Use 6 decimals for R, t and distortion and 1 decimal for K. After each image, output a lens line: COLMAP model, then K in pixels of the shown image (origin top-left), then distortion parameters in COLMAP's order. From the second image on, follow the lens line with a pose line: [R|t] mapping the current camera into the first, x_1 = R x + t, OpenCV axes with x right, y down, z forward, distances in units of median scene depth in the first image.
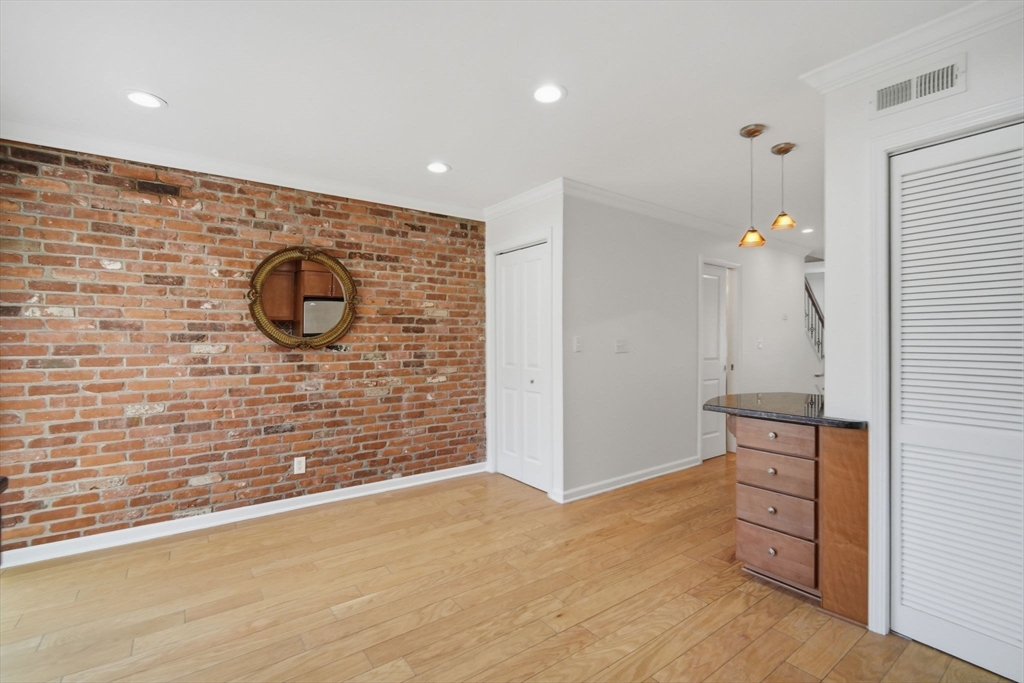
lens RADIAL K [[453.1, 0, 511.3], [0, 453.1, 336.9], [0, 0, 1]] dist [-0.009218, 0.004169]
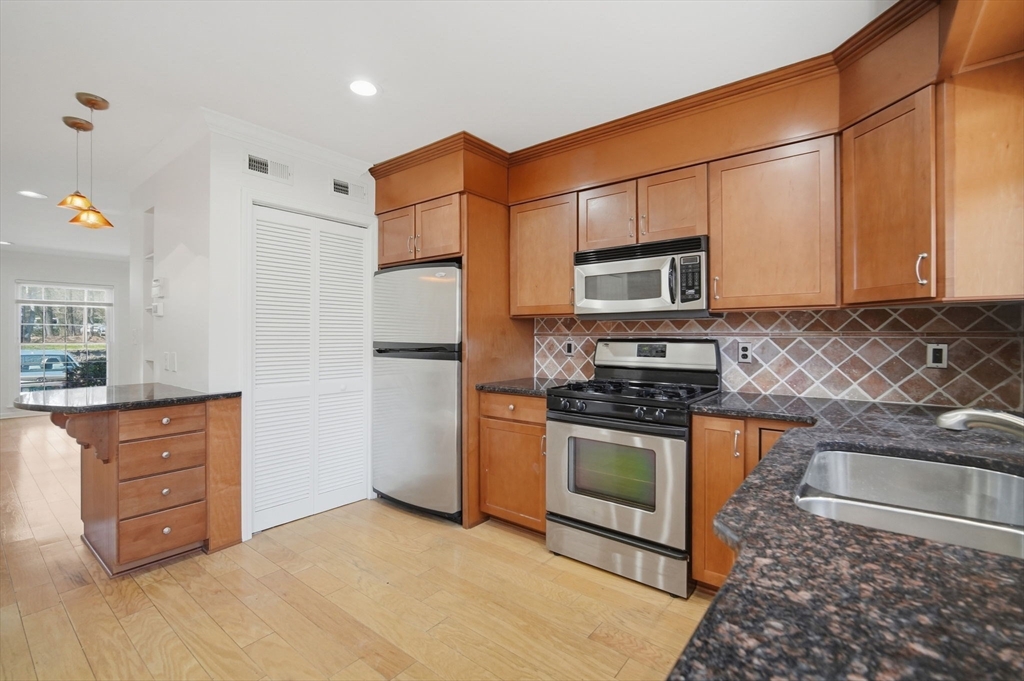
lens RADIAL K [[453.1, 0, 511.3], [0, 453.1, 335.9], [0, 0, 1]] dist [-0.009218, 0.004169]
pose [[-0.264347, -0.003109, 0.964423, -0.714826], [-0.008183, 0.999966, 0.000981, 0.015460], [-0.964393, -0.007632, -0.264363, 0.556946]]
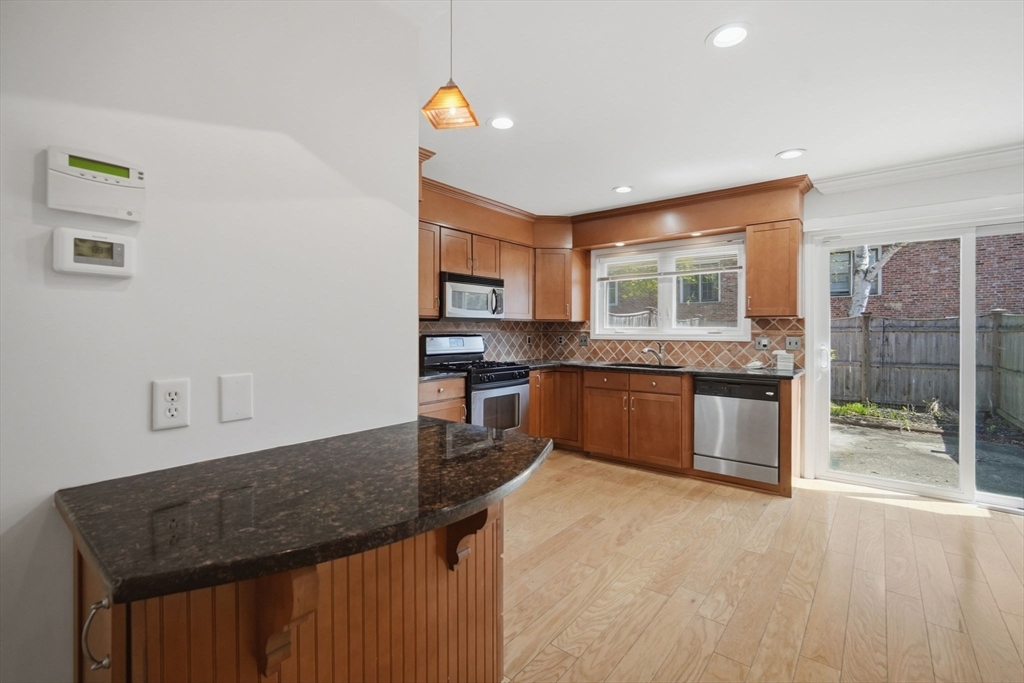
lens RADIAL K [[453.1, 0, 511.3], [0, 453.1, 336.9], [0, 0, 1]] dist [-0.009218, 0.004169]
pose [[-0.967093, 0.003613, -0.254398, 0.753232], [0.002949, 0.999991, 0.002991, 0.026552], [0.254407, 0.002143, -0.967095, 1.877221]]
